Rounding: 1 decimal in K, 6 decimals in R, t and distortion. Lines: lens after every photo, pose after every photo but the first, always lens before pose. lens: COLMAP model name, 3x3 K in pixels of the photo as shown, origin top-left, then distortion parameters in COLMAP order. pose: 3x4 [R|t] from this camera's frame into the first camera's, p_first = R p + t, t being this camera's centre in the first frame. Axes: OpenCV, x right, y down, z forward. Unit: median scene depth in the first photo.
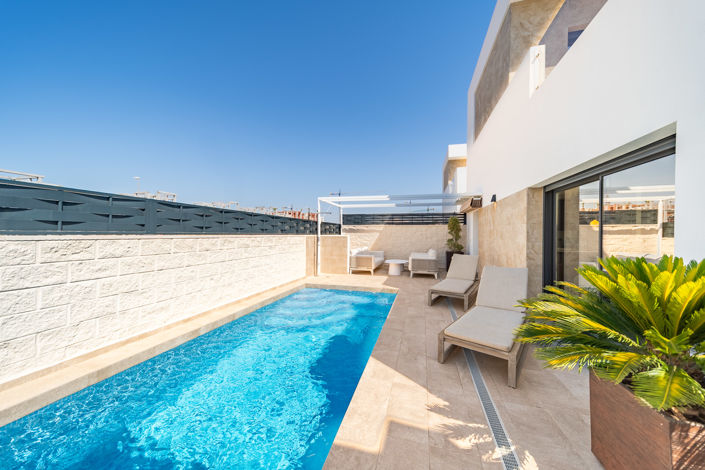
lens RADIAL K [[265.9, 0, 340.6], [0, 265.9, 232.1], [0, 0, 1]] dist [-0.022225, -0.000042]
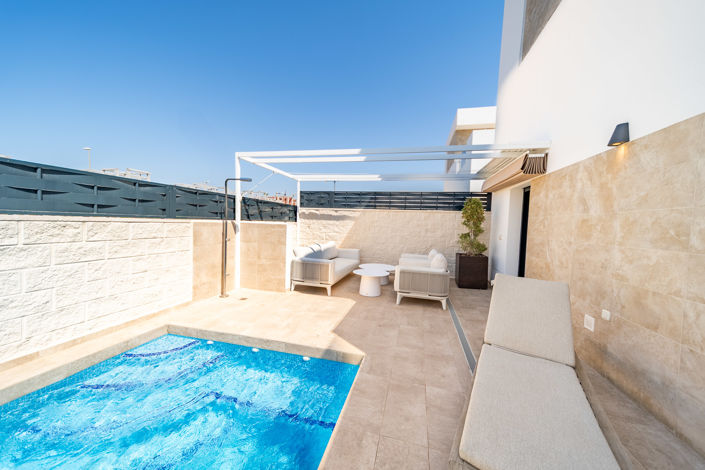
lens RADIAL K [[256.9, 0, 351.4], [0, 256.9, 232.0], [0, 0, 1]] dist [0.020184, 0.000257]
pose [[0.998618, 0.025212, 0.046106, 0.113927], [-0.027237, 0.998667, 0.043837, 0.003276], [-0.044939, -0.045032, 0.997974, 0.385674]]
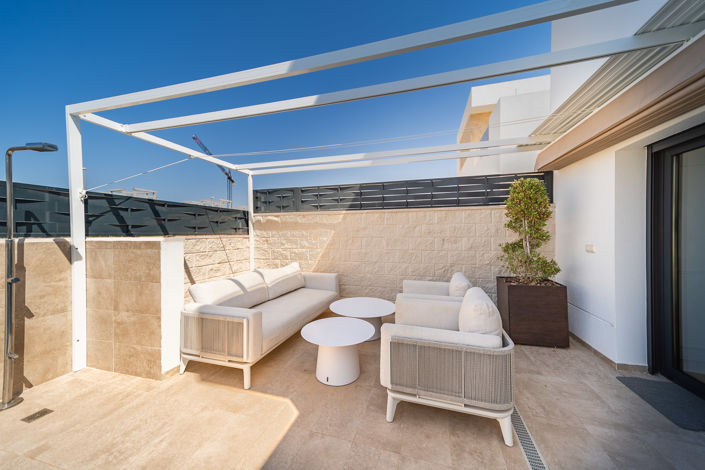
lens RADIAL K [[256.9, 0, 349.9], [0, 256.9, 232.2], [0, 0, 1]] dist [0.020184, 0.000257]
pose [[0.999897, -0.014263, -0.001354, 0.185296], [0.014271, 0.999882, 0.005615, 0.006218], [0.001273, -0.005633, 0.999983, 0.613788]]
